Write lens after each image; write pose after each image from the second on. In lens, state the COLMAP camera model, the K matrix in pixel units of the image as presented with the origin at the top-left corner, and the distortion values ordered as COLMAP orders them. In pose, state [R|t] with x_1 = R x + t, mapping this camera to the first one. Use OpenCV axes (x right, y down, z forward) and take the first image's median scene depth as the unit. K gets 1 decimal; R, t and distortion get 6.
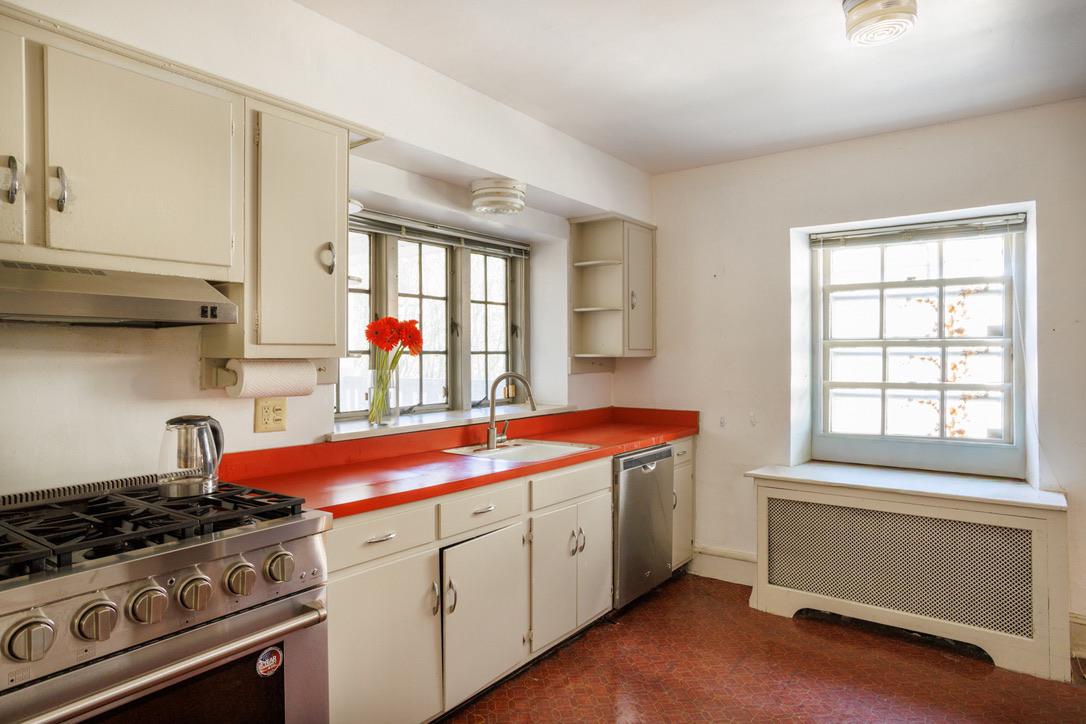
lens RADIAL K [[651.5, 0, 543.0], [0, 651.5, 362.0], [0, 0, 1]] dist [0.000529, 0.019179]
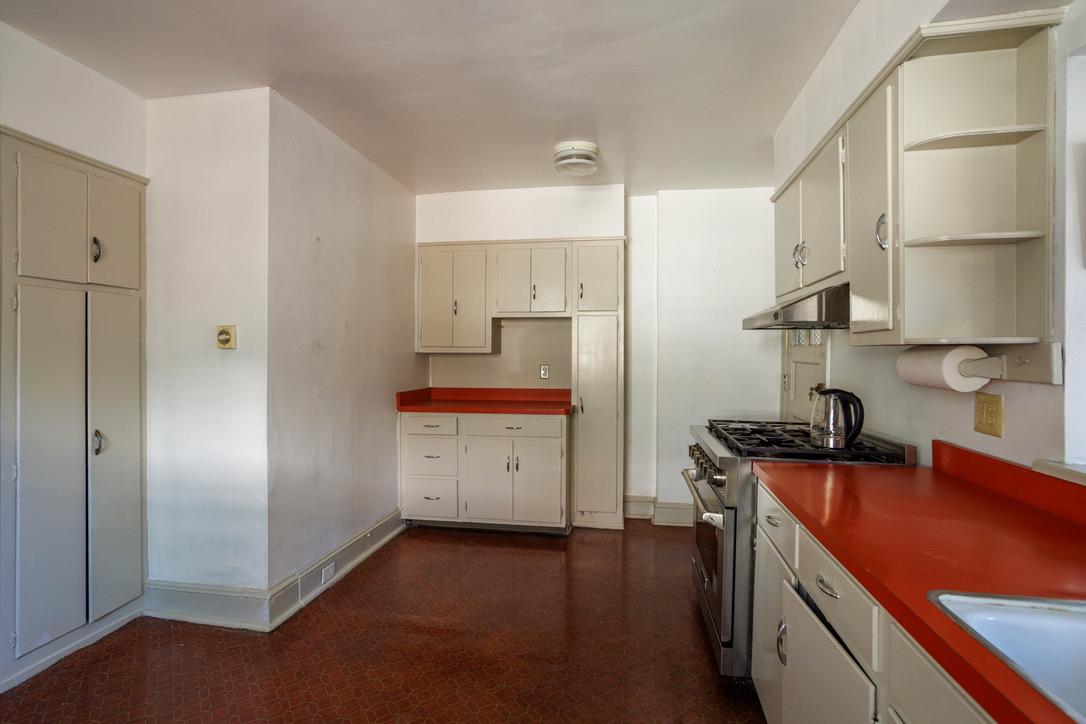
lens RADIAL K [[544.0, 0, 543.0], [0, 544.0, 362.0], [0, 0, 1]] dist [-0.001460, -0.000194]
pose [[-0.893060, 0.008193, -0.449863, 0.280298], [-0.003329, 0.999686, 0.024816, 0.000705], [0.449925, 0.023660, -0.892753, 0.968992]]
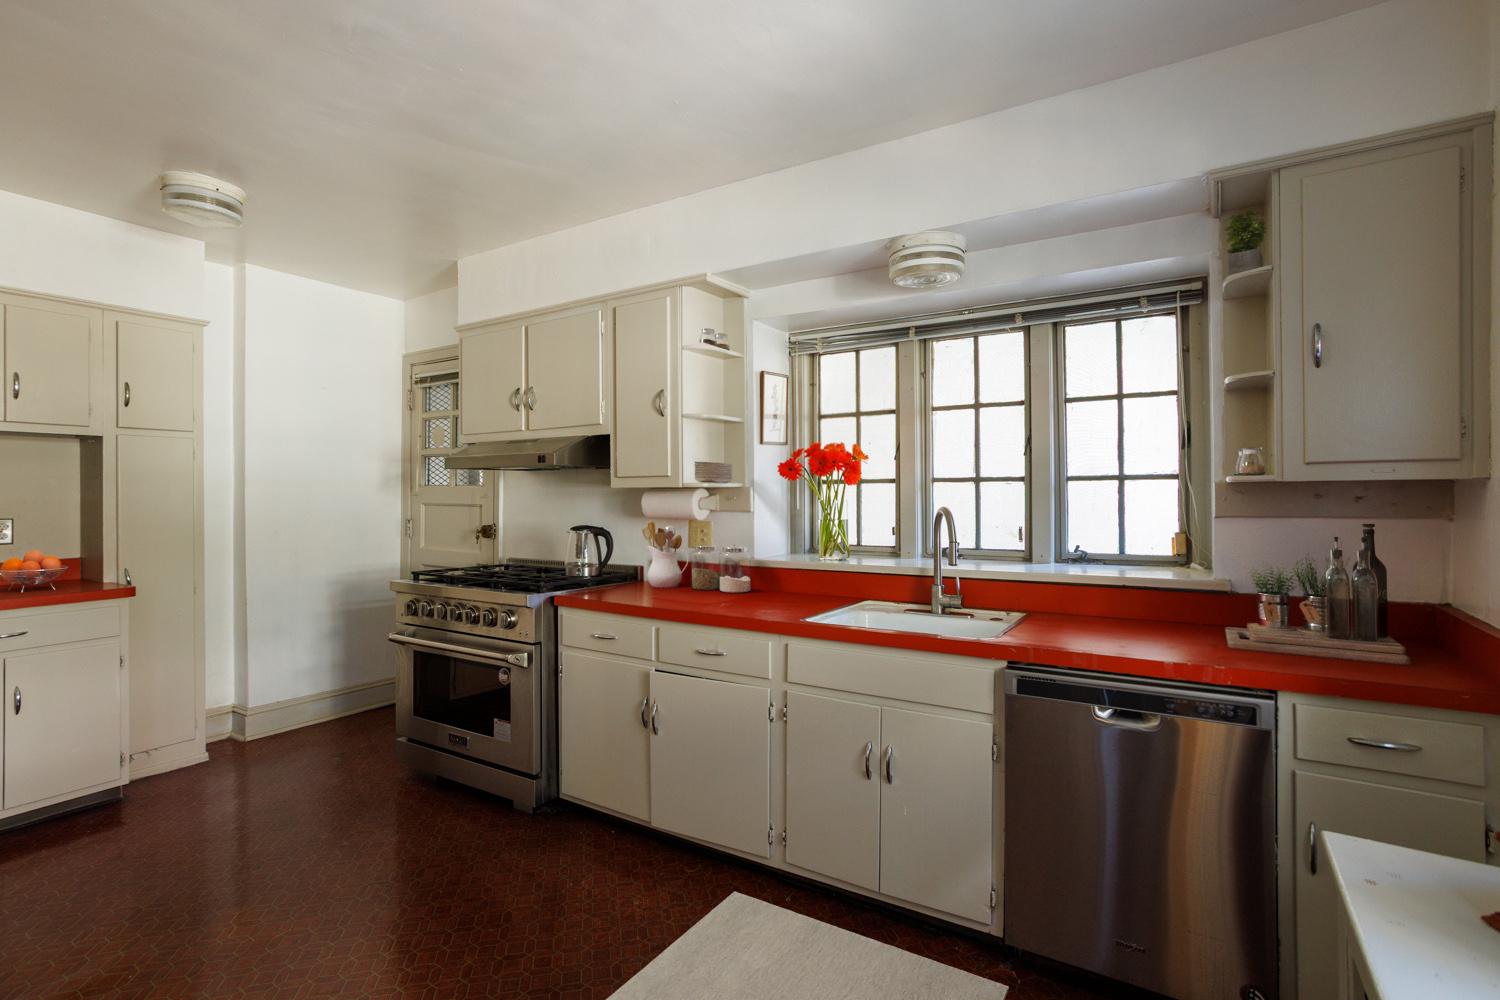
lens RADIAL K [[730.1, 0, 750.0], [0, 730.1, 500.0], [0, 0, 1]] dist [-0.025289, 0.000405]
pose [[0.070537, 0.010421, -0.997455, 0.671111], [-0.006661, 0.999928, 0.009976, 0.002200], [0.997487, 0.005940, 0.070601, 0.709274]]
